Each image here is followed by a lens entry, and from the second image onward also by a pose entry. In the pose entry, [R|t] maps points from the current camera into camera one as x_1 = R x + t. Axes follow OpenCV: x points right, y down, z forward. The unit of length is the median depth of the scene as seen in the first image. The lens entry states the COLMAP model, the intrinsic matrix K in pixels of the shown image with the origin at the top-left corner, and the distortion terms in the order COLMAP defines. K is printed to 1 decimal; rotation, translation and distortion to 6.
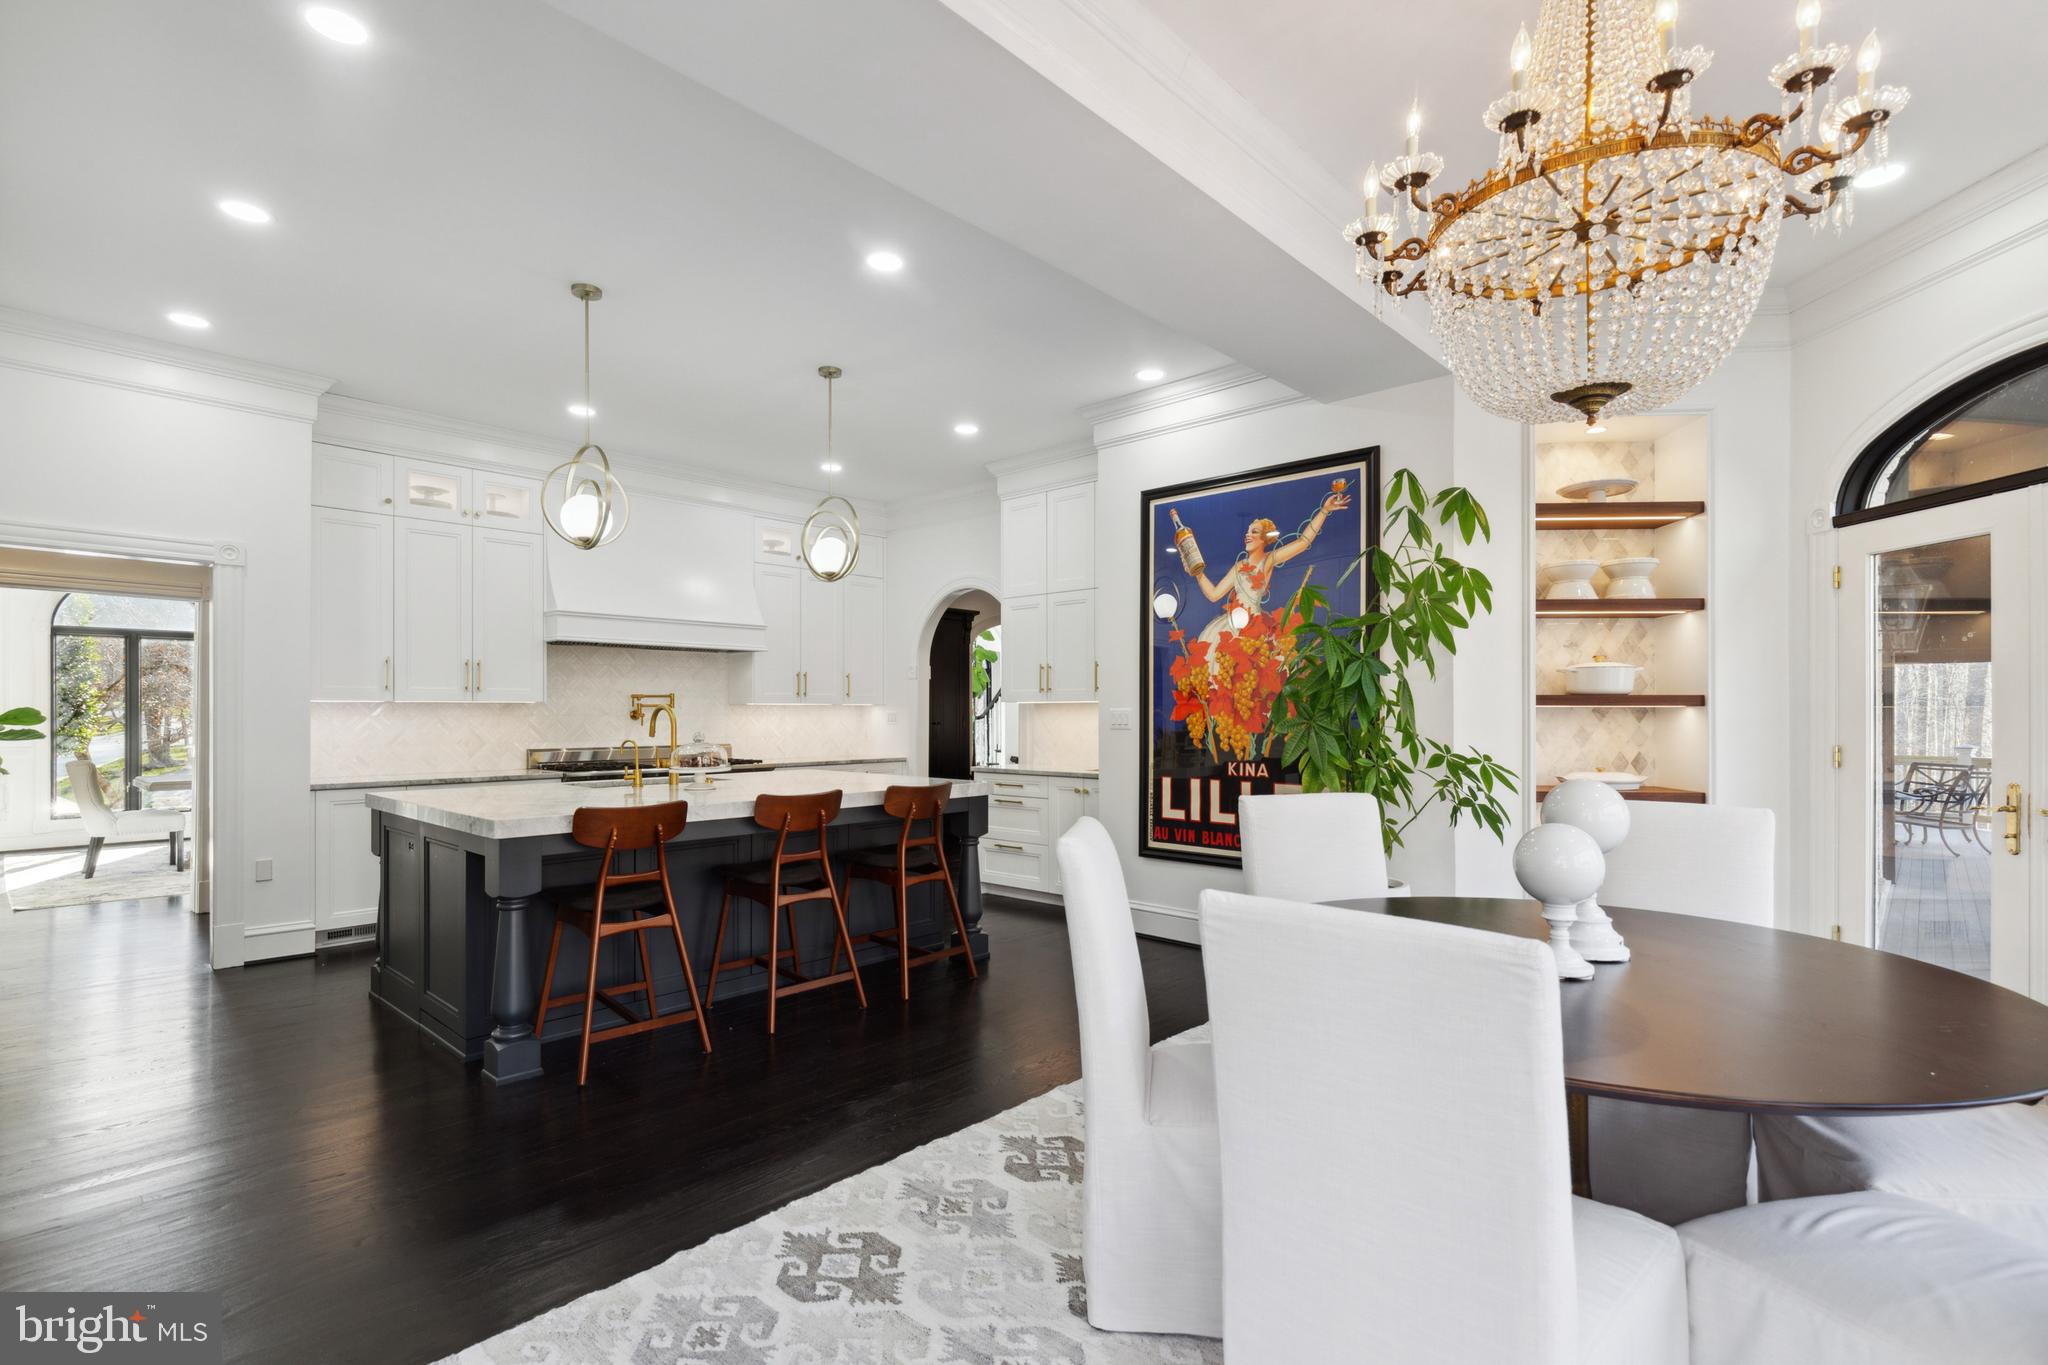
lens RADIAL K [[945.1, 0, 1037.0], [0, 945.1, 712.5], [0, 0, 1]] dist [0.002248, -0.002636]
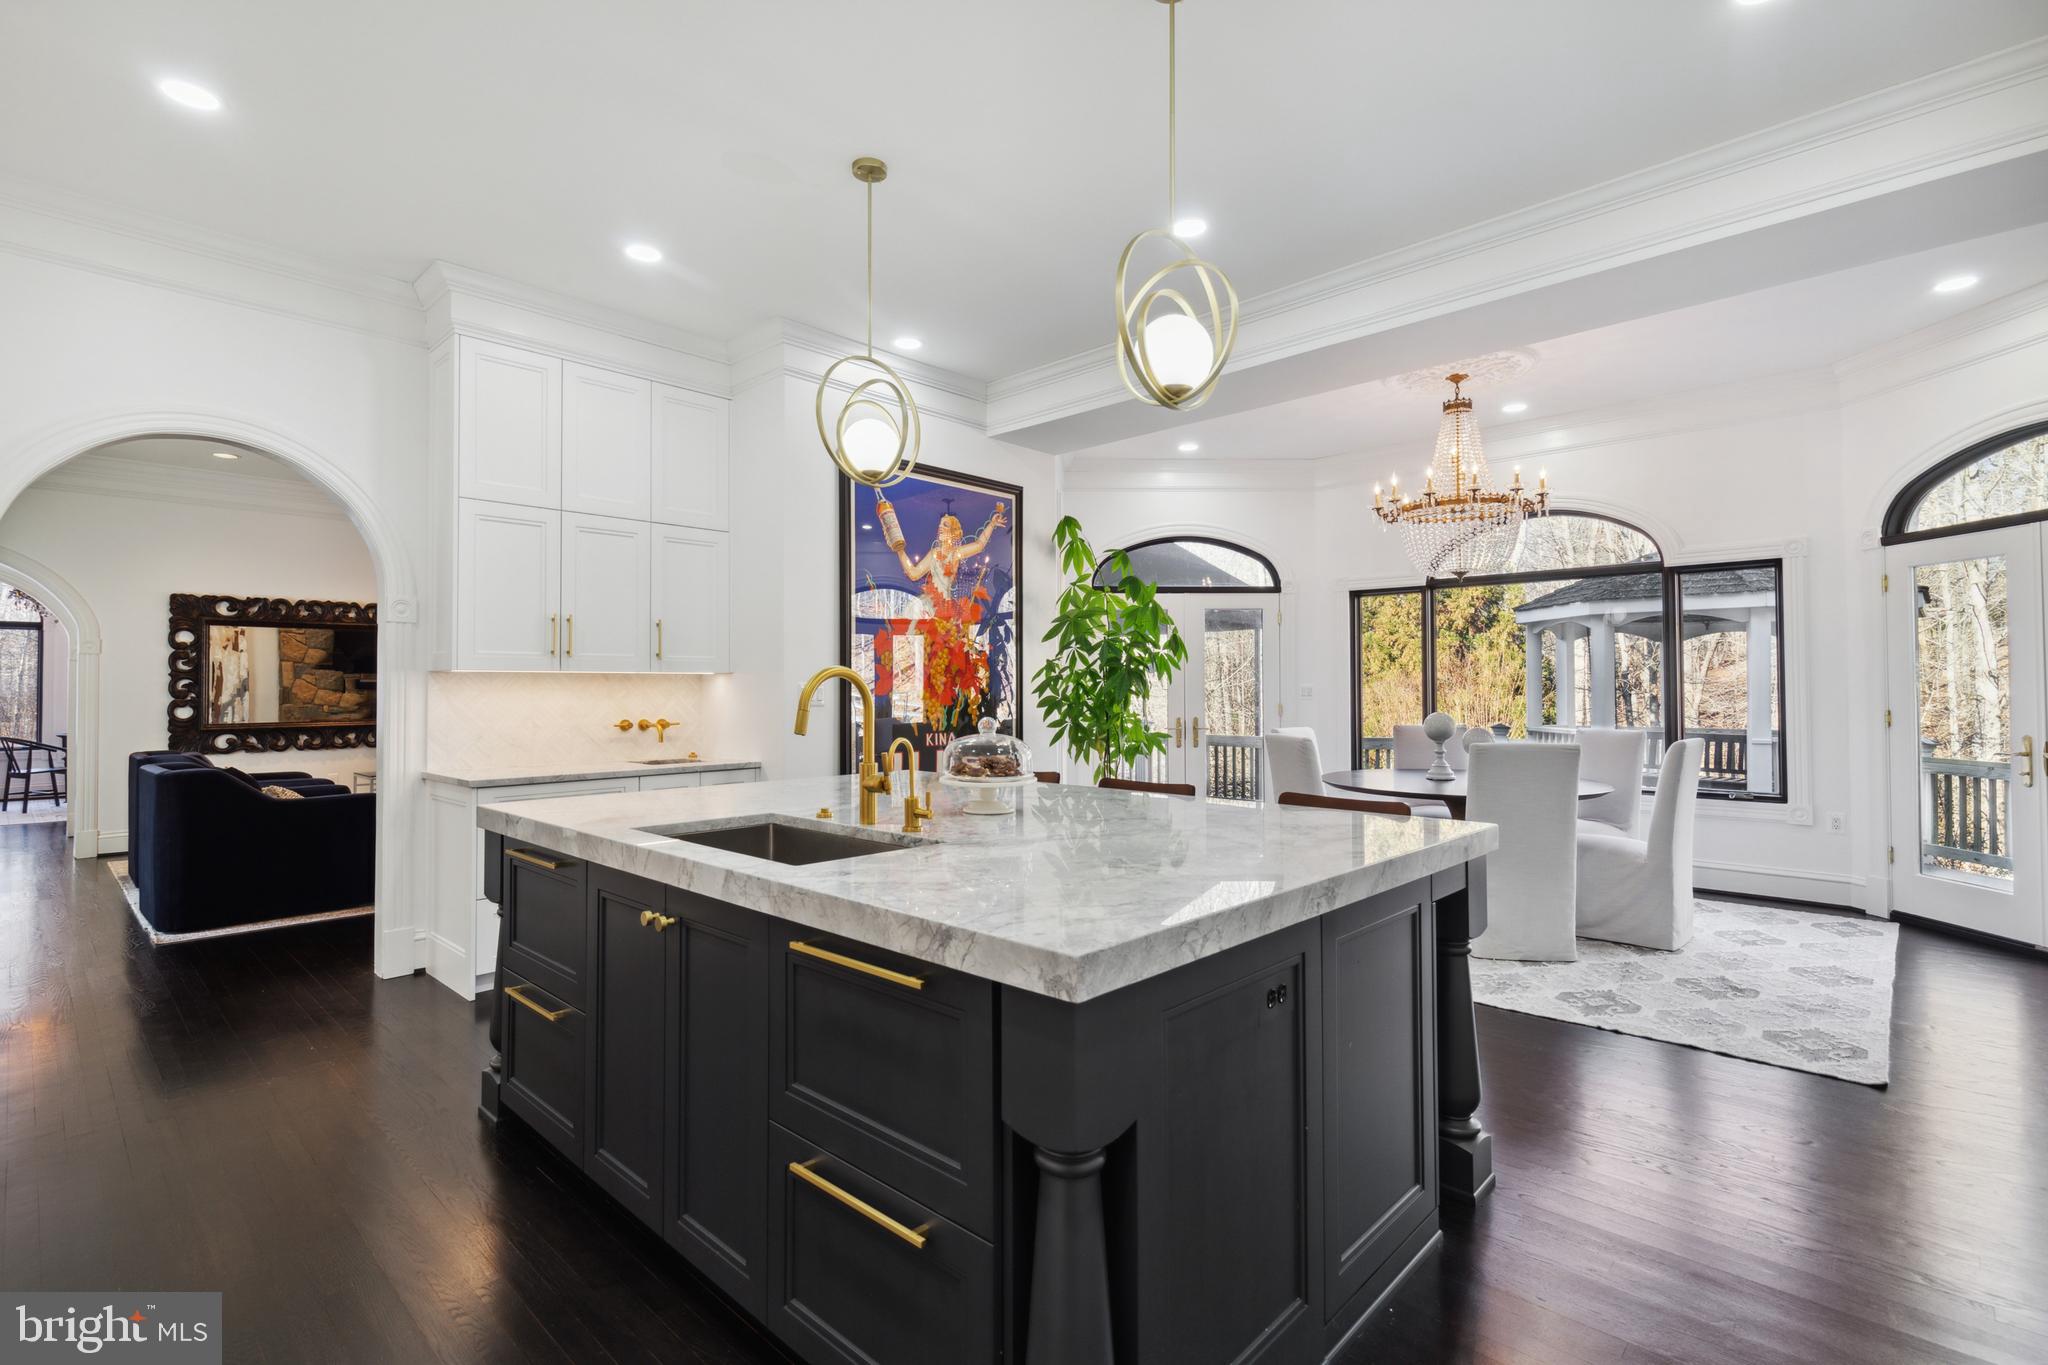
lens RADIAL K [[945.1, 0, 1014.9], [0, 945.1, 662.6], [0, 0, 1]] dist [0.002248, -0.002636]
pose [[0.022676, 0.028981, 0.999323, -0.842446], [0.000993, 0.999579, -0.029011, 0.003372], [-0.999742, 0.001651, 0.022638, 0.858976]]
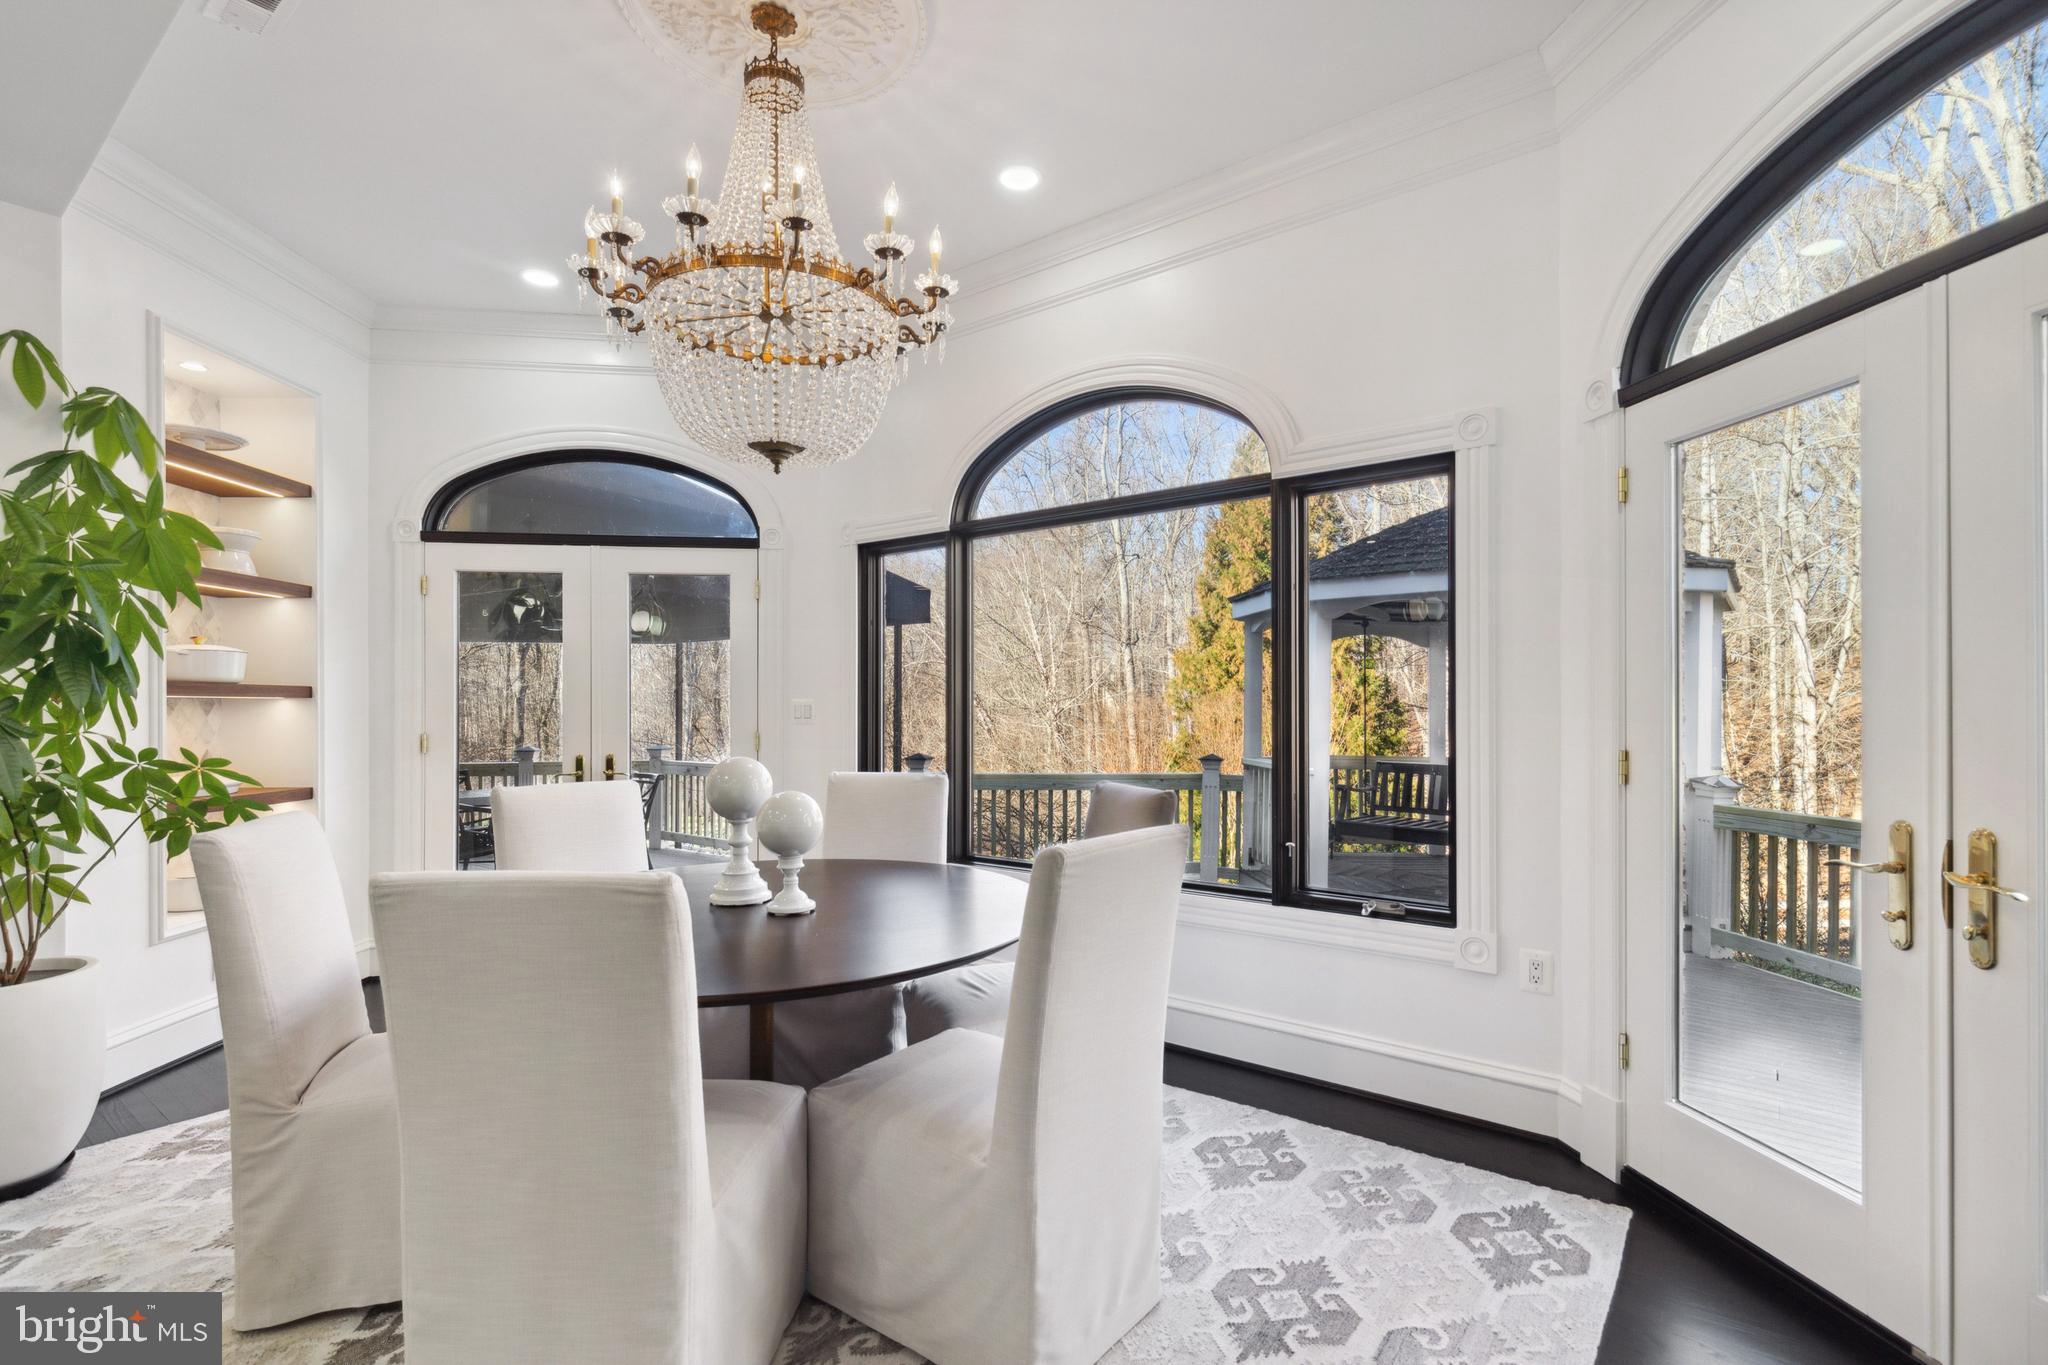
lens RADIAL K [[945.1, 0, 1029.6], [0, 945.1, 704.3], [0, 0, 1]] dist [0.002248, -0.002636]
pose [[-0.089852, 0.004636, 0.995944, -0.264193], [0.000390, 0.999989, -0.004619, 0.003465], [-0.995955, -0.000026, -0.089853, 0.294630]]
